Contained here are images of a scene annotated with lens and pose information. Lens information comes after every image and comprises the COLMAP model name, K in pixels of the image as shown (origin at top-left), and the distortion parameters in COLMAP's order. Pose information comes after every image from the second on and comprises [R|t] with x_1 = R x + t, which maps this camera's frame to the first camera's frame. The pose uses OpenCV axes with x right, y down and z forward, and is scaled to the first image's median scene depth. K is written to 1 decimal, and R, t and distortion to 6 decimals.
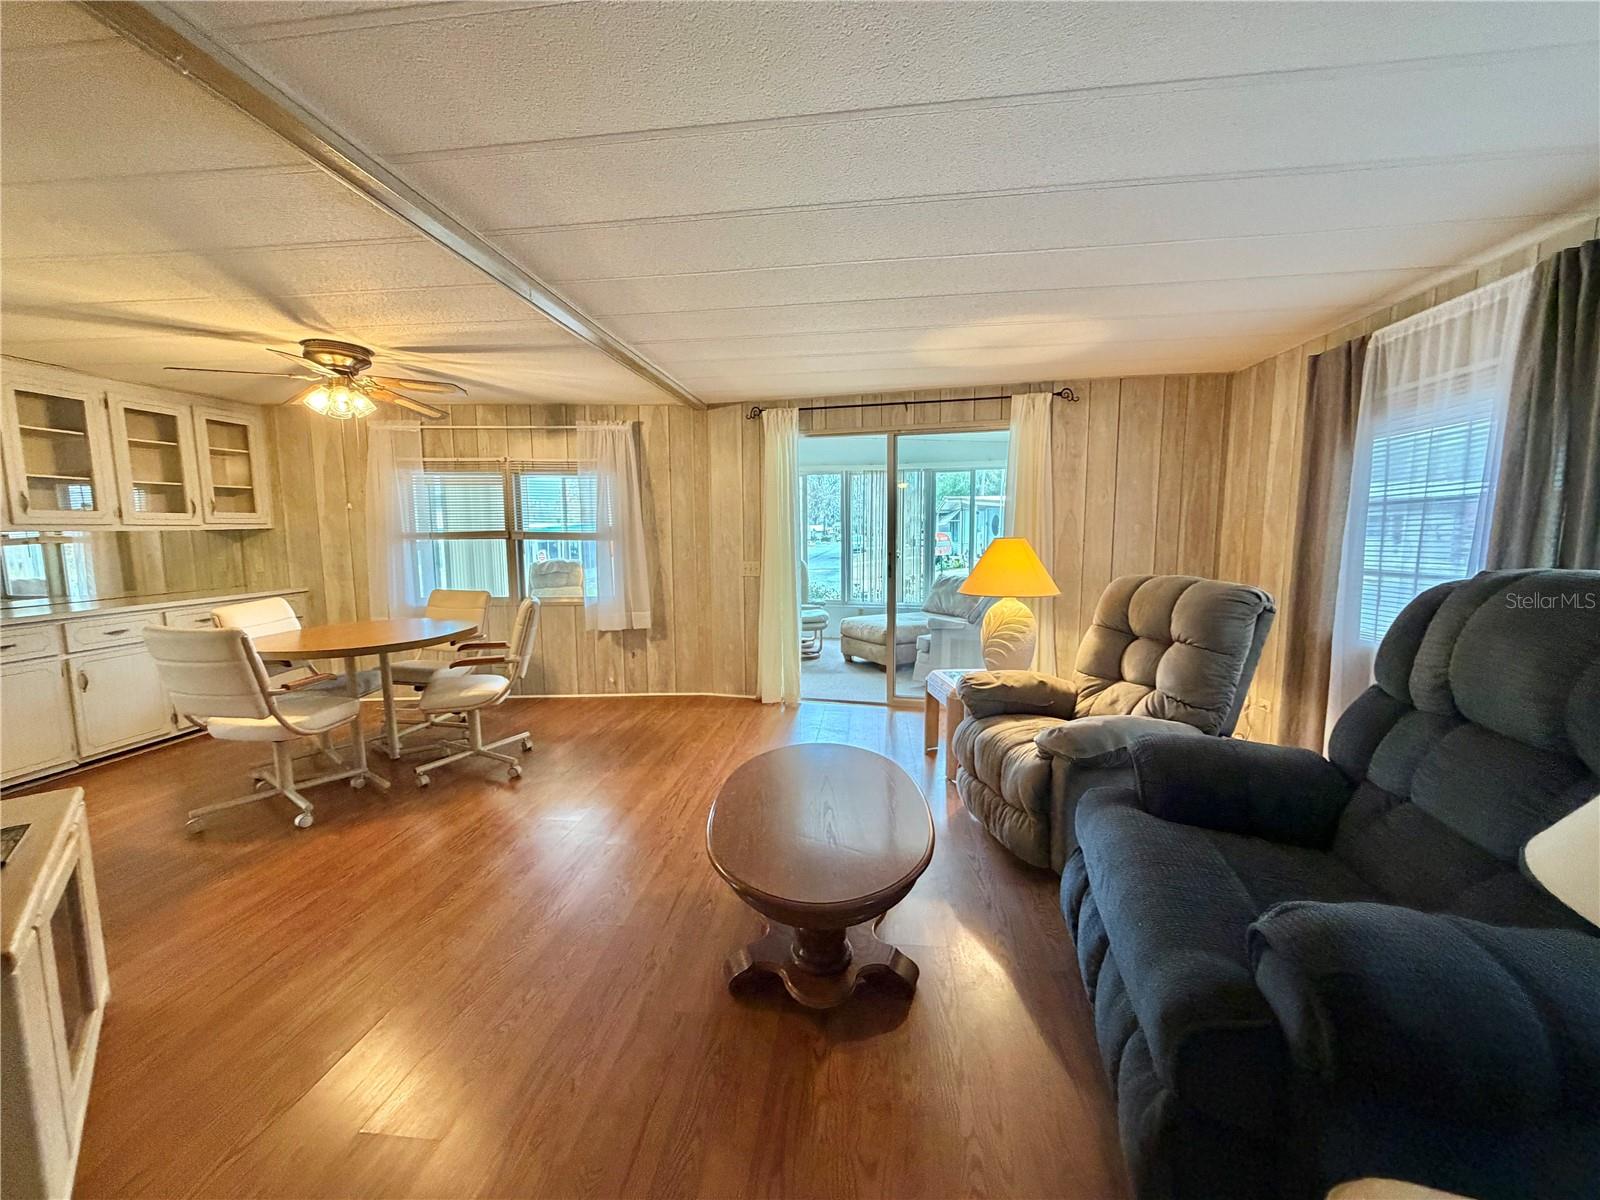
lens RADIAL K [[638.5, 0, 797.7], [0, 638.5, 601.3], [0, 0, 1]] dist [0.000265, -0.000065]
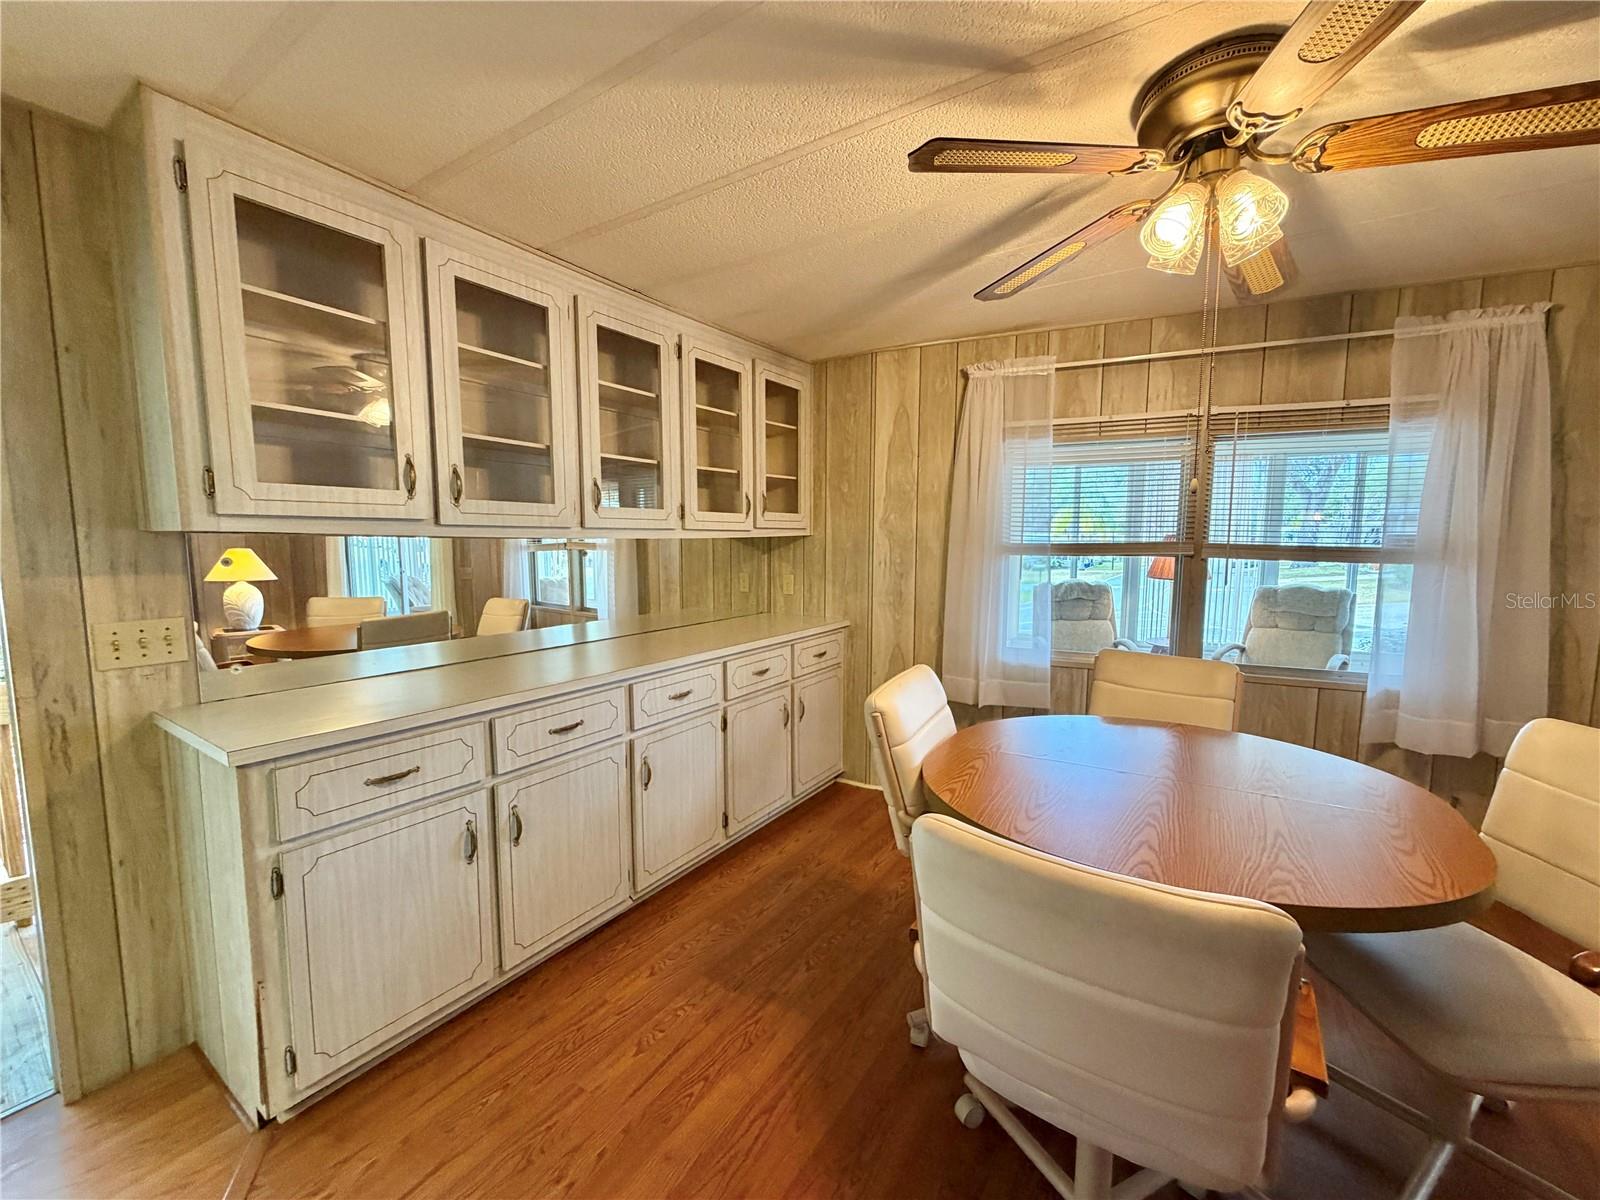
lens RADIAL K [[638.5, 0, 797.7], [0, 638.5, 601.3], [0, 0, 1]] dist [0.000265, -0.000065]
pose [[0.889190, 0.053791, -0.454365, -0.531210], [-0.058484, 0.998281, 0.003731, -0.044045], [0.453785, 0.023256, 0.890808, 0.374968]]
